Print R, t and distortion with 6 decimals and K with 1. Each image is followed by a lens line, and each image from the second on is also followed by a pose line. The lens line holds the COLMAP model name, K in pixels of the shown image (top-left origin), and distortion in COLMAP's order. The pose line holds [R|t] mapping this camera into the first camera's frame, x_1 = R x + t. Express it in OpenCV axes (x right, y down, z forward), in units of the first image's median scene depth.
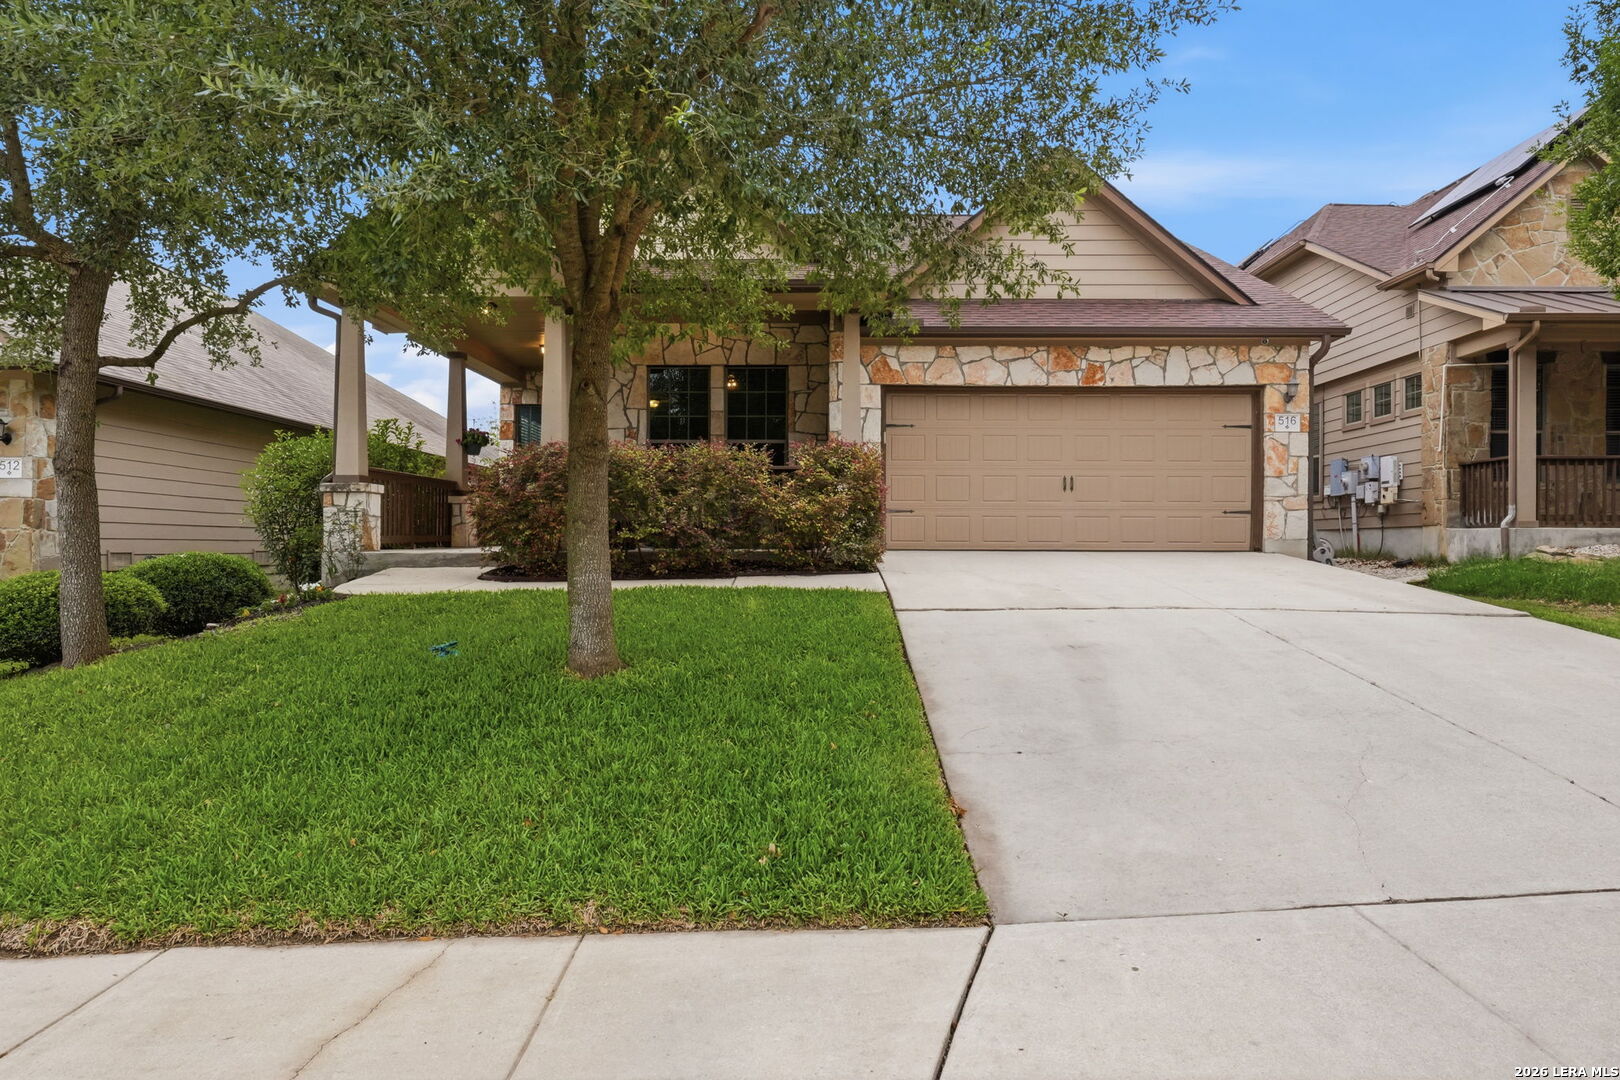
lens RADIAL K [[993.1, 0, 814.5], [0, 993.1, 542.6], [0, 0, 1]] dist [0.001149, 0.002204]
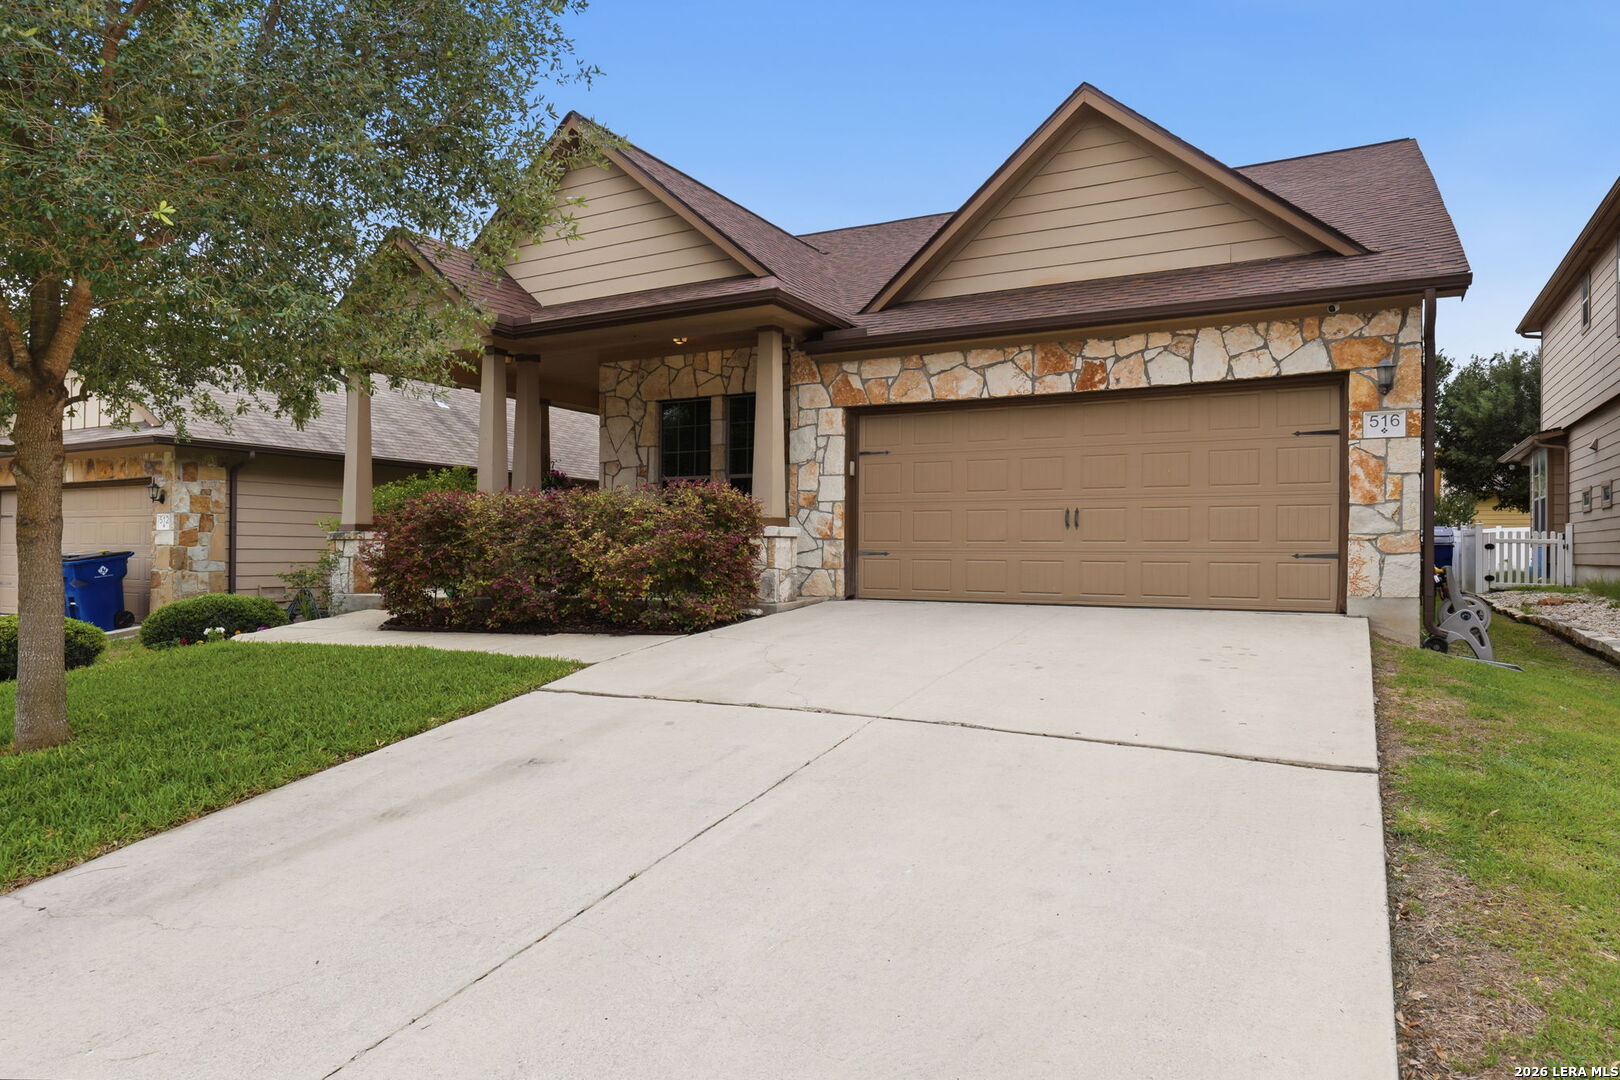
lens RADIAL K [[993.1, 0, 816.4], [0, 993.1, 538.2], [0, 0, 1]] dist [0.001149, 0.002204]
pose [[0.890252, -0.005302, -0.455437, 0.439049], [-0.001619, 0.999889, -0.014803, -0.032728], [0.455465, 0.013916, 0.890145, 0.225538]]
